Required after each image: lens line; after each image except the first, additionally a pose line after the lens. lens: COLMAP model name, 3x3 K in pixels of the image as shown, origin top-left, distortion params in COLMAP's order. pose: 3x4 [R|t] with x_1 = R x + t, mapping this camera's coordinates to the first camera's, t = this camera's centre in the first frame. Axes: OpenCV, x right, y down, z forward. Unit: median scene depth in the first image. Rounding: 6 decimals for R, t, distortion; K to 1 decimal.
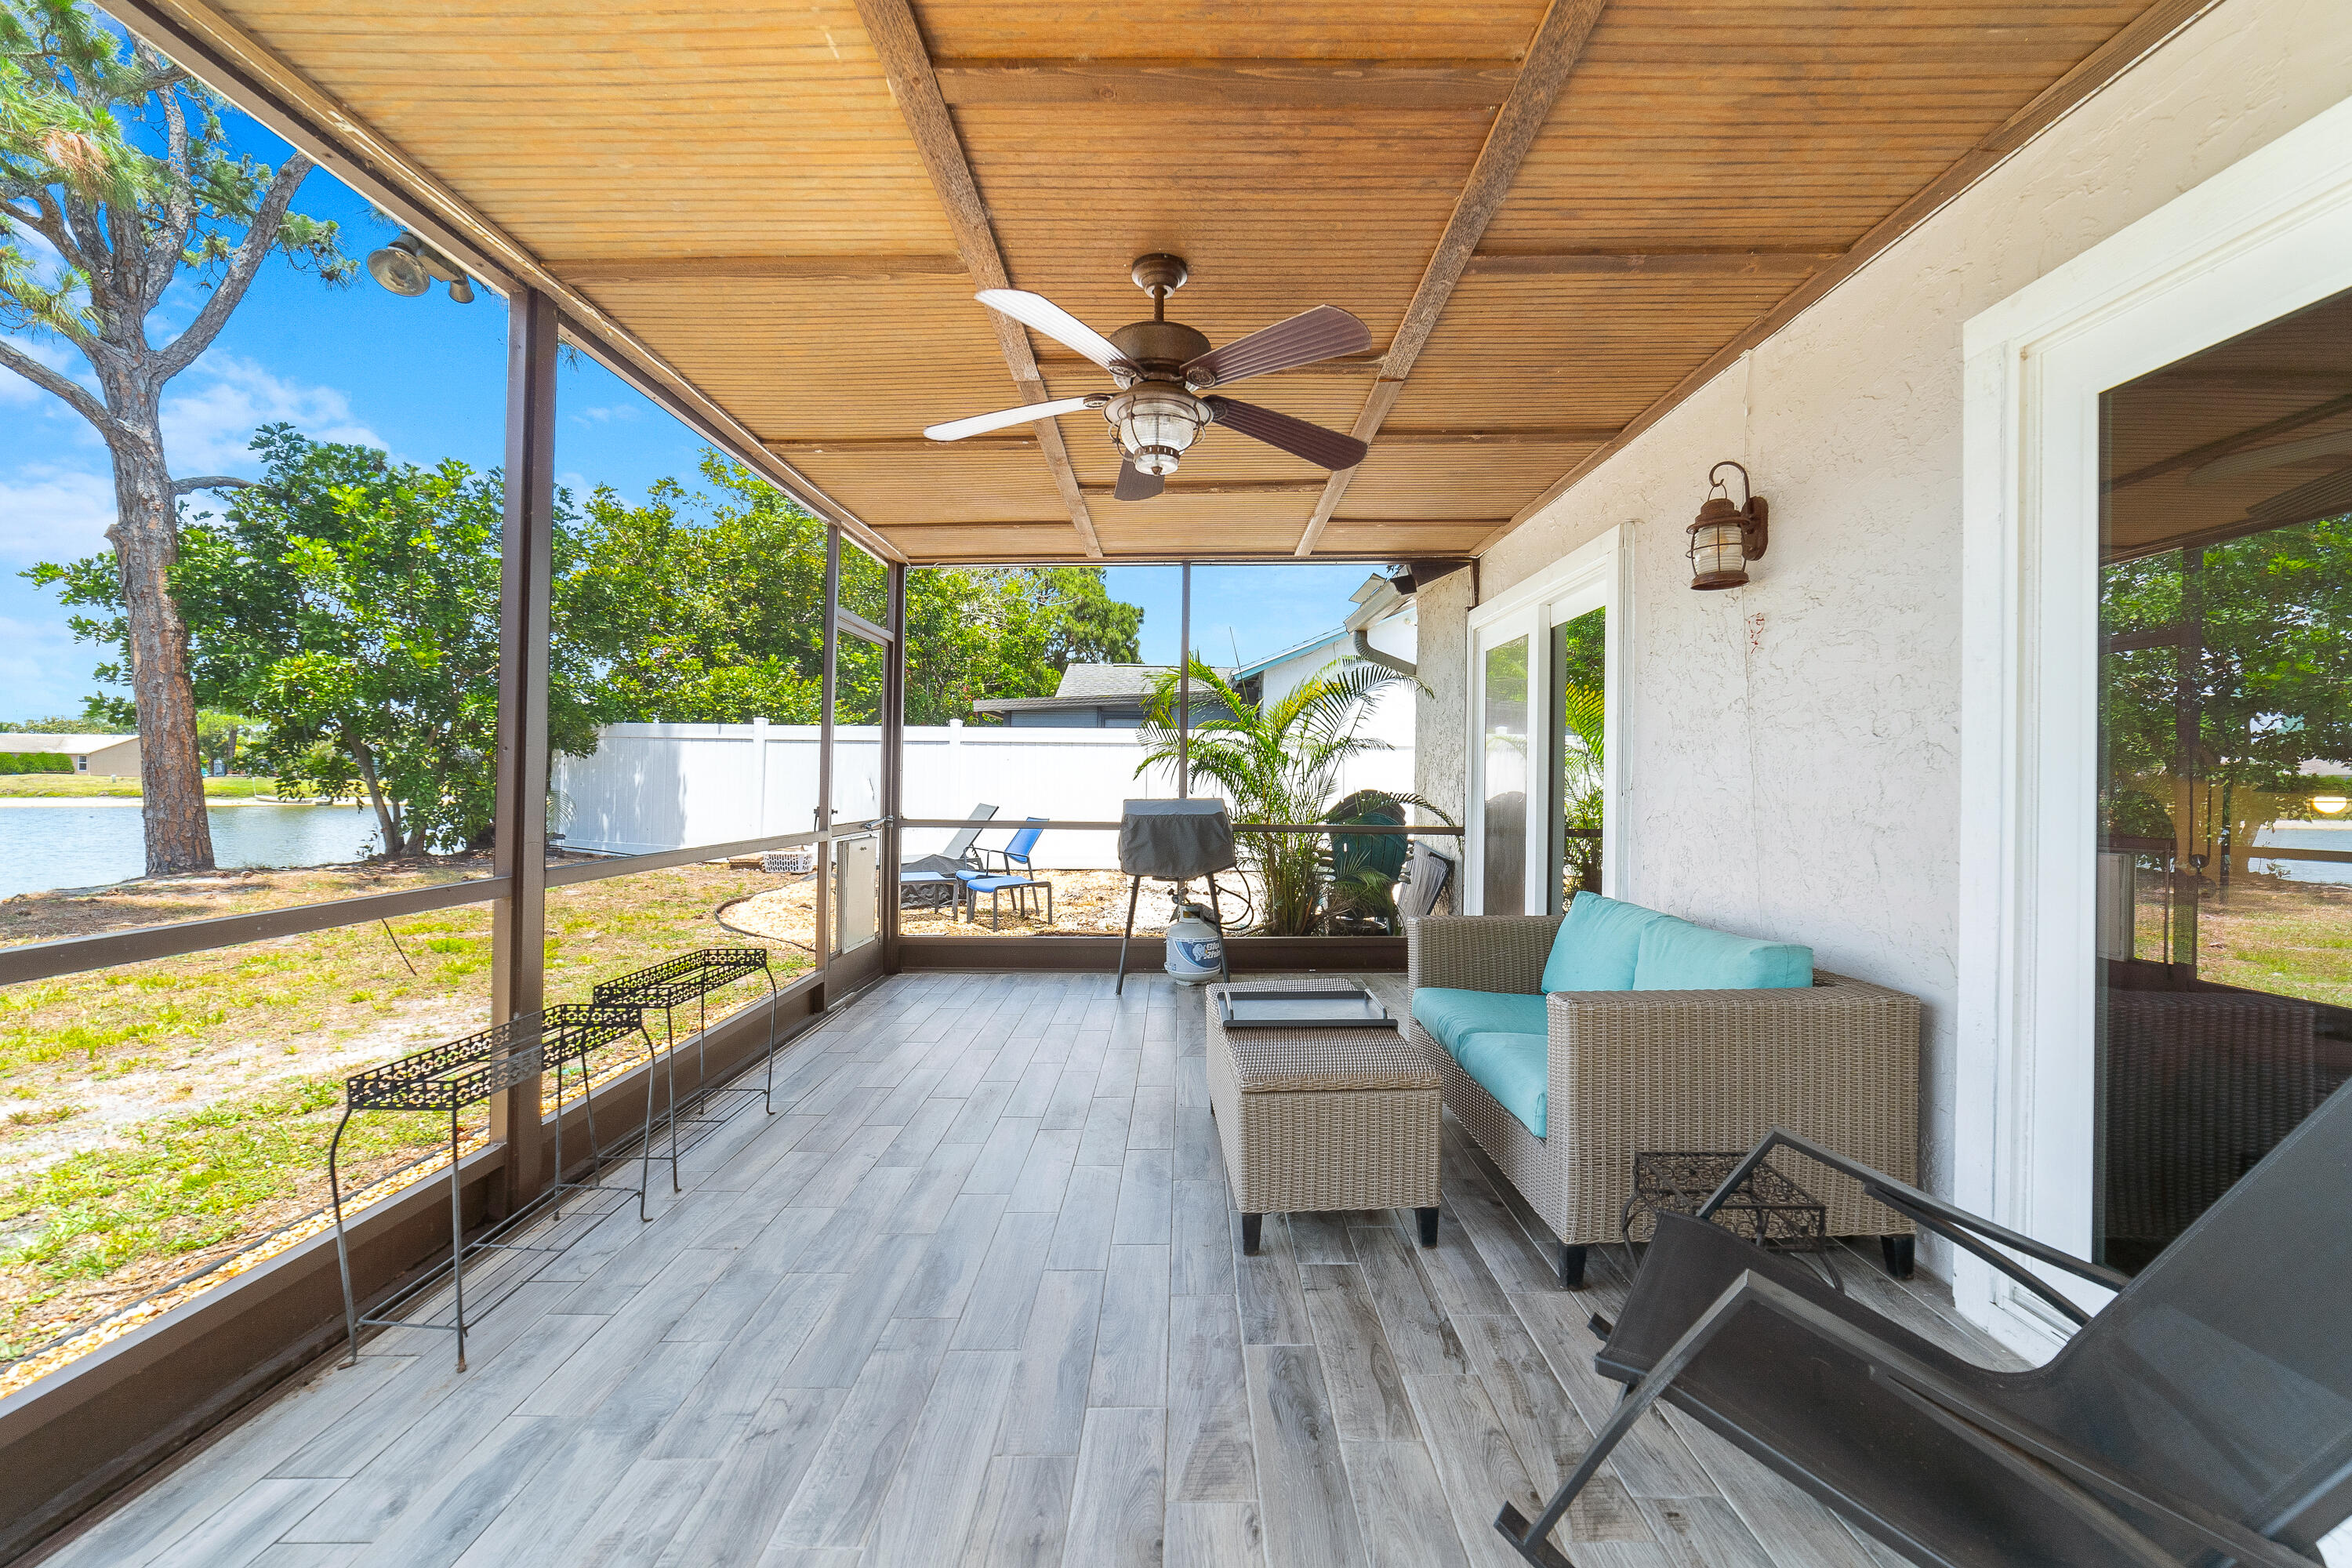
lens RADIAL K [[914.6, 0, 1178.1], [0, 914.6, 778.4], [0, 0, 1]] dist [-0.019489, 0.006564]
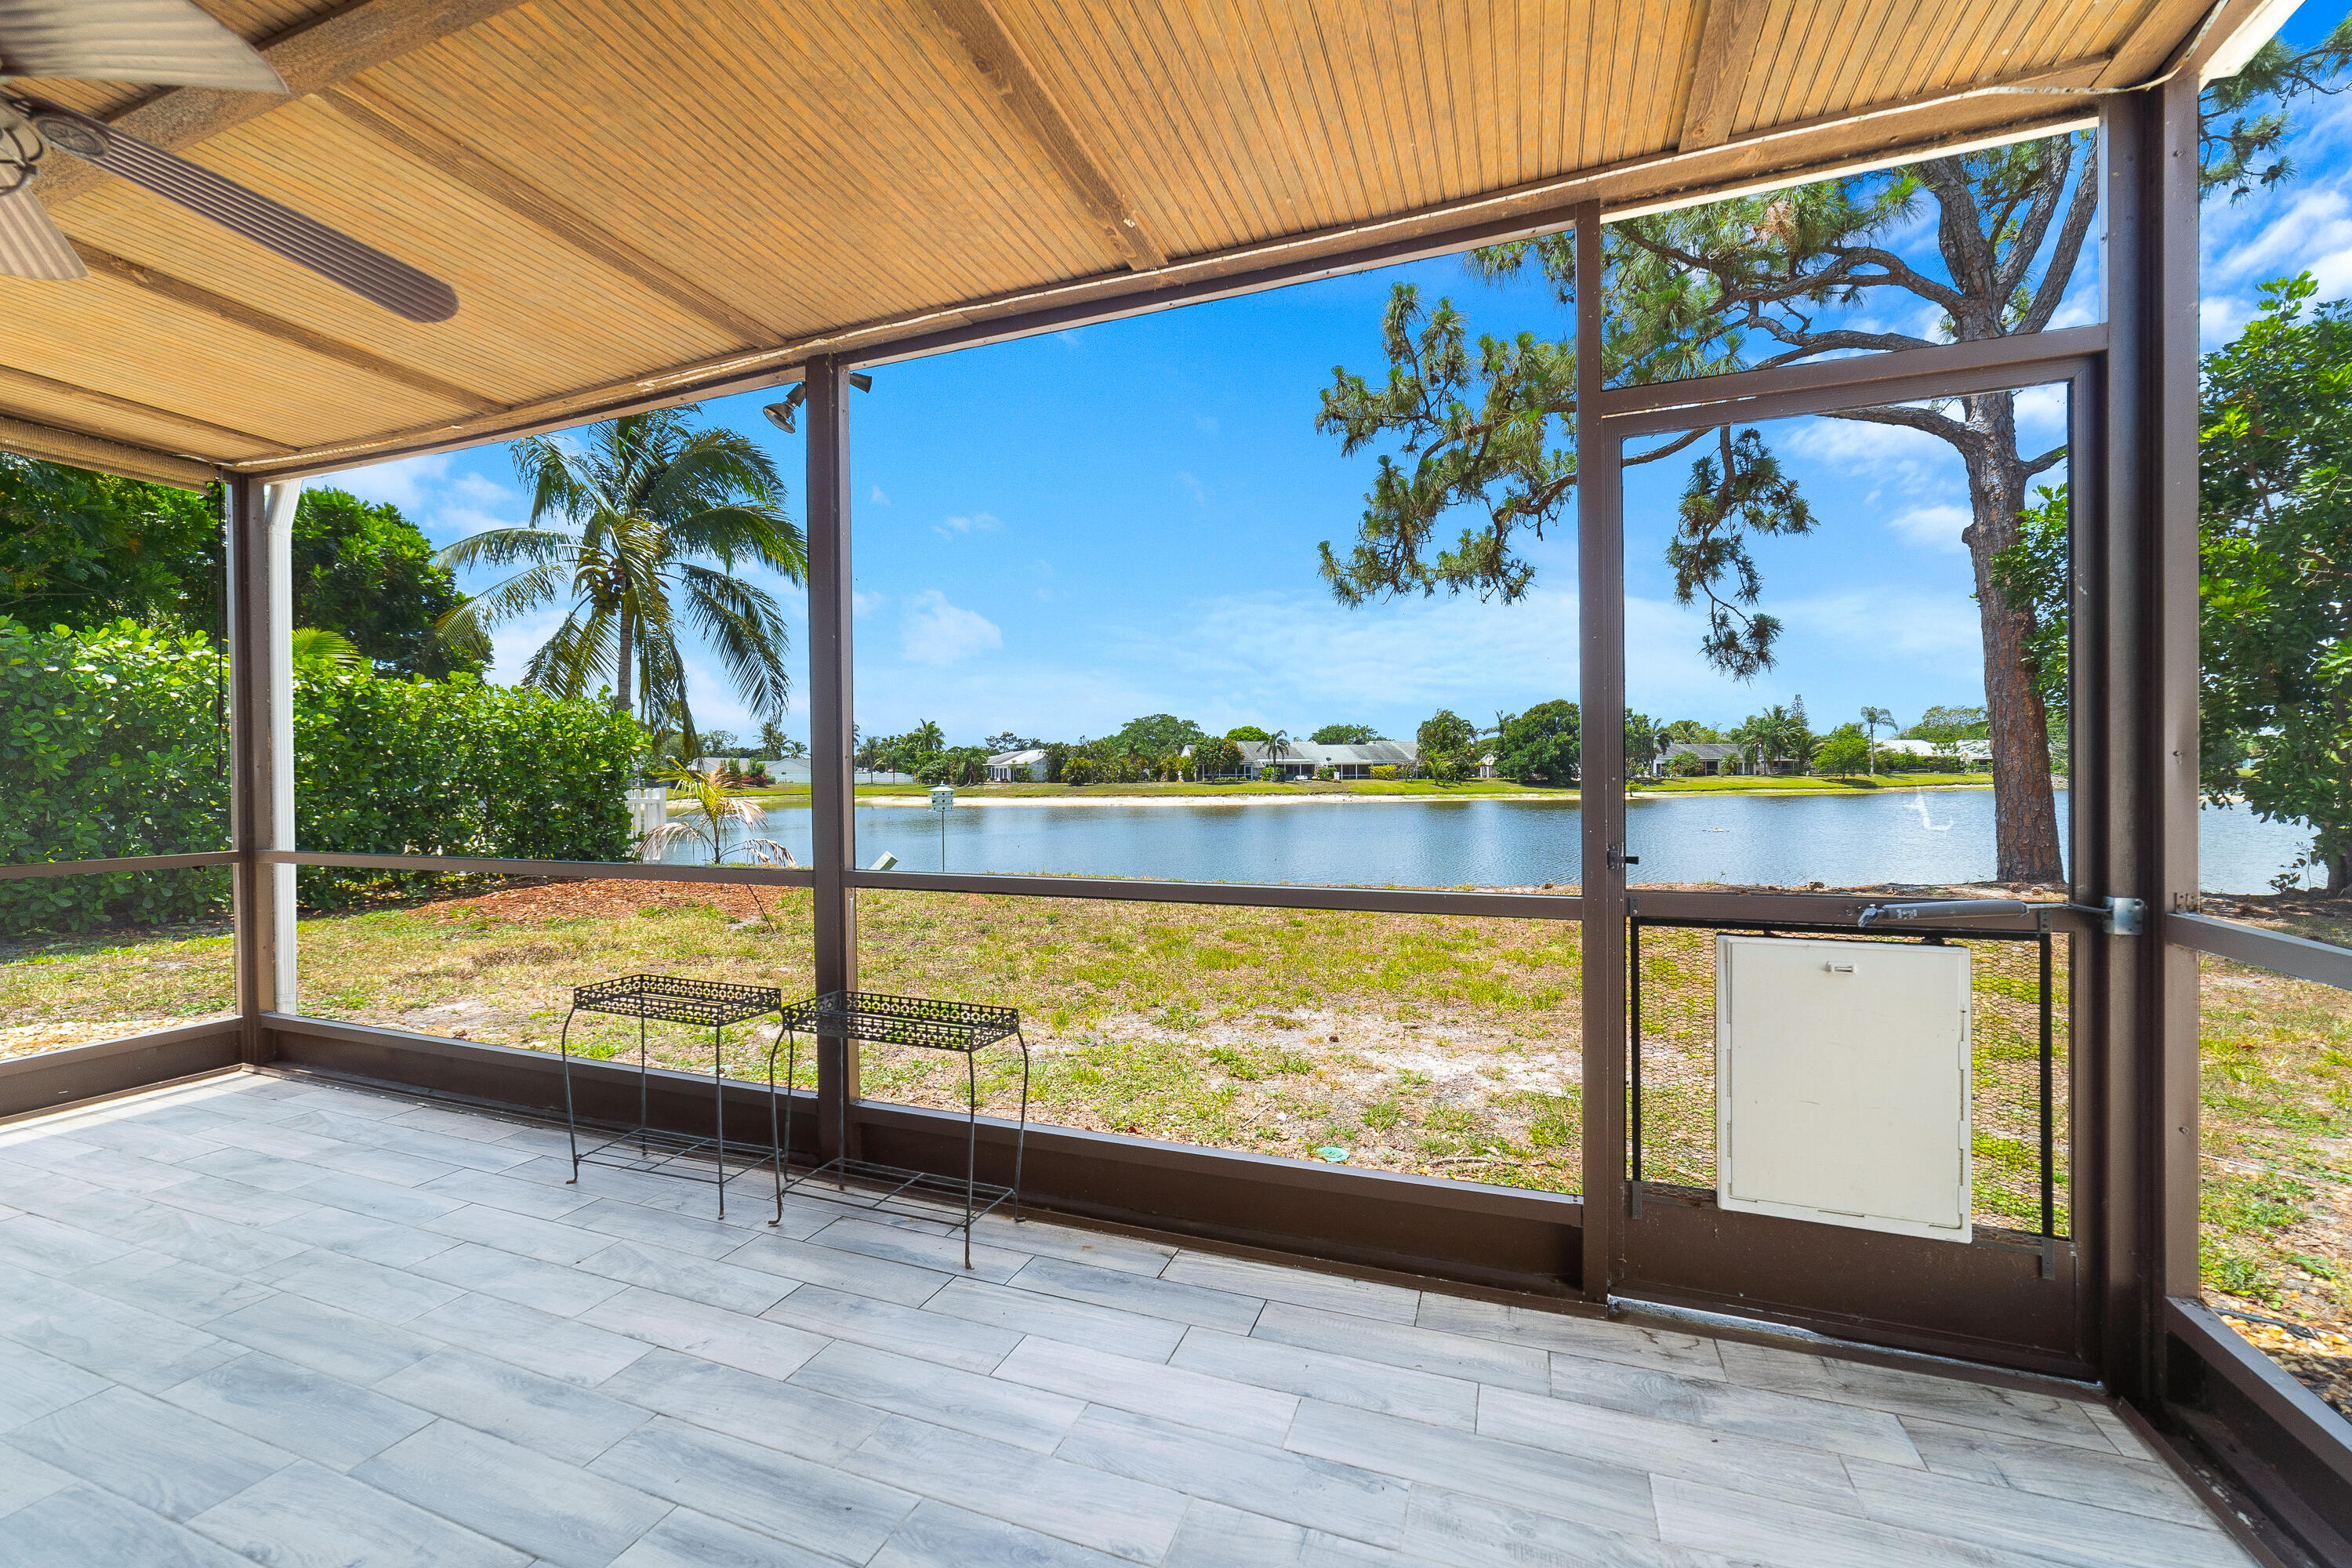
lens RADIAL K [[914.6, 0, 1187.9], [0, 914.6, 776.5], [0, 0, 1]] dist [-0.019489, 0.006564]
pose [[-0.337598, -0.006944, -0.941265, 0.248386], [0.005941, 0.999937, -0.009508, 0.001993], [0.941272, -0.008802, -0.337535, 2.212925]]
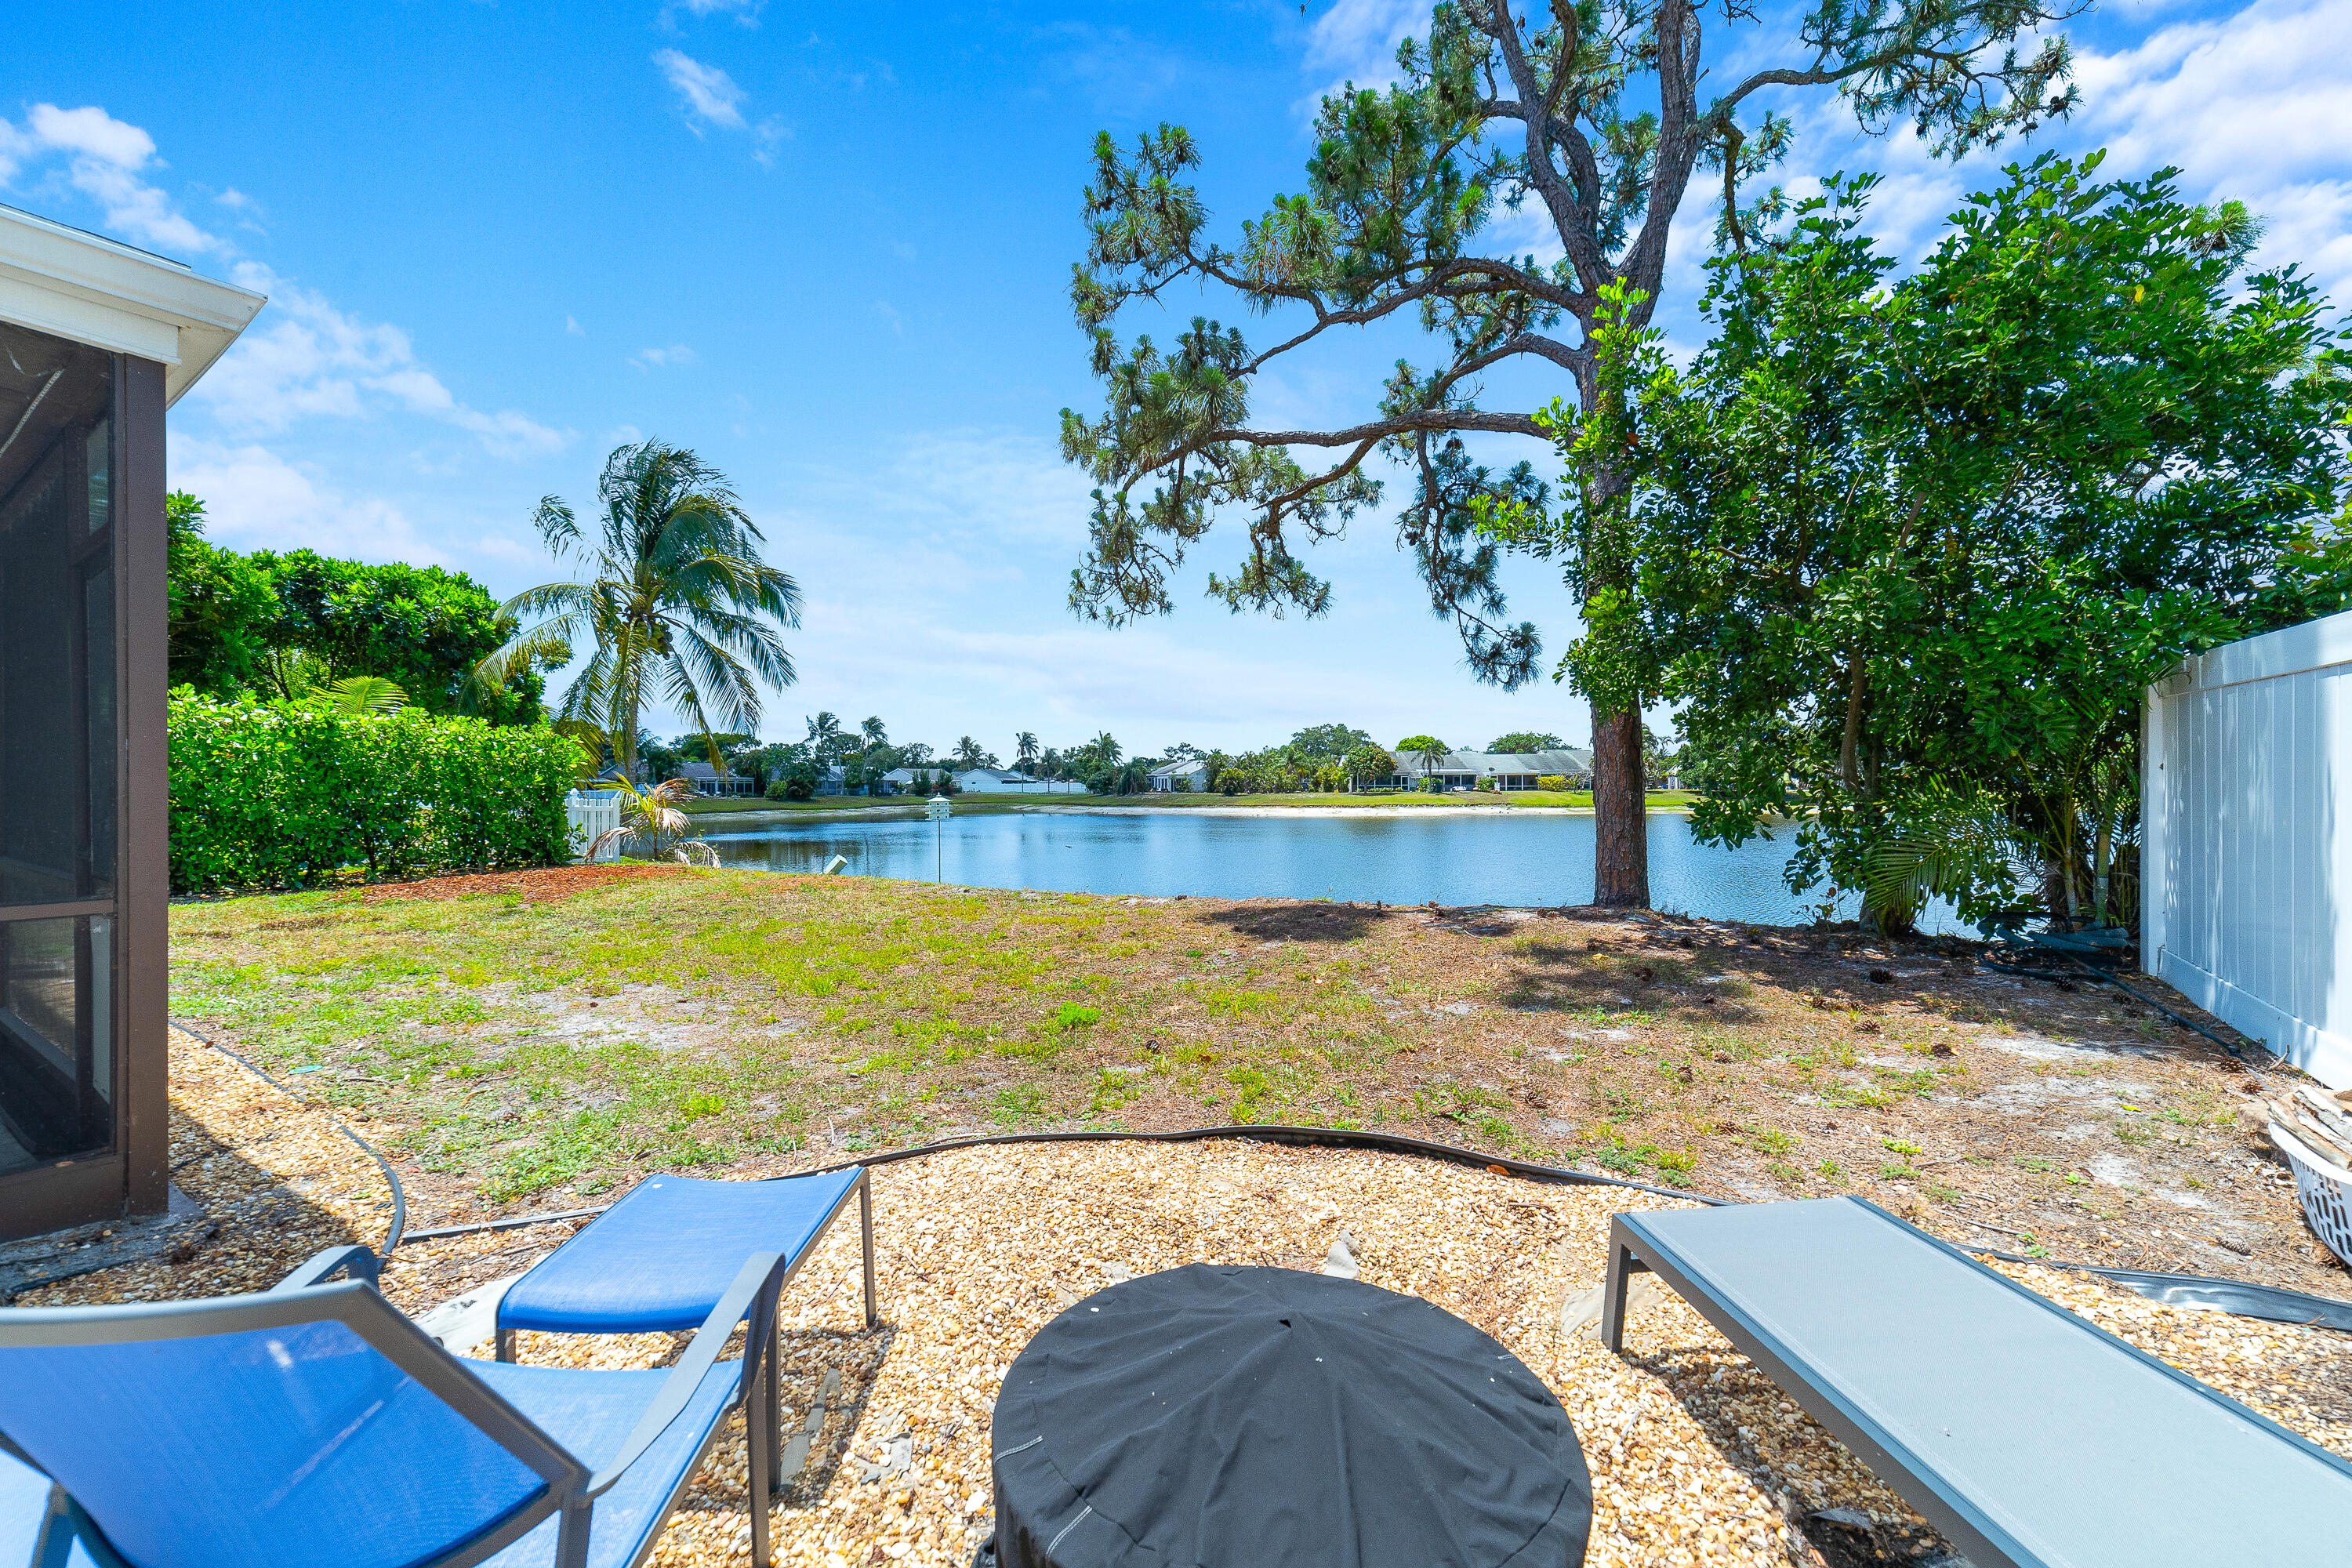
lens RADIAL K [[914.6, 0, 1188.3], [0, 914.6, 783.2], [0, 0, 1]] dist [-0.019489, 0.006564]
pose [[-0.523822, -0.011083, -0.851756, -0.548230], [0.001423, 0.999903, -0.013886, -0.015114], [0.851826, -0.008486, -0.523755, 4.762567]]
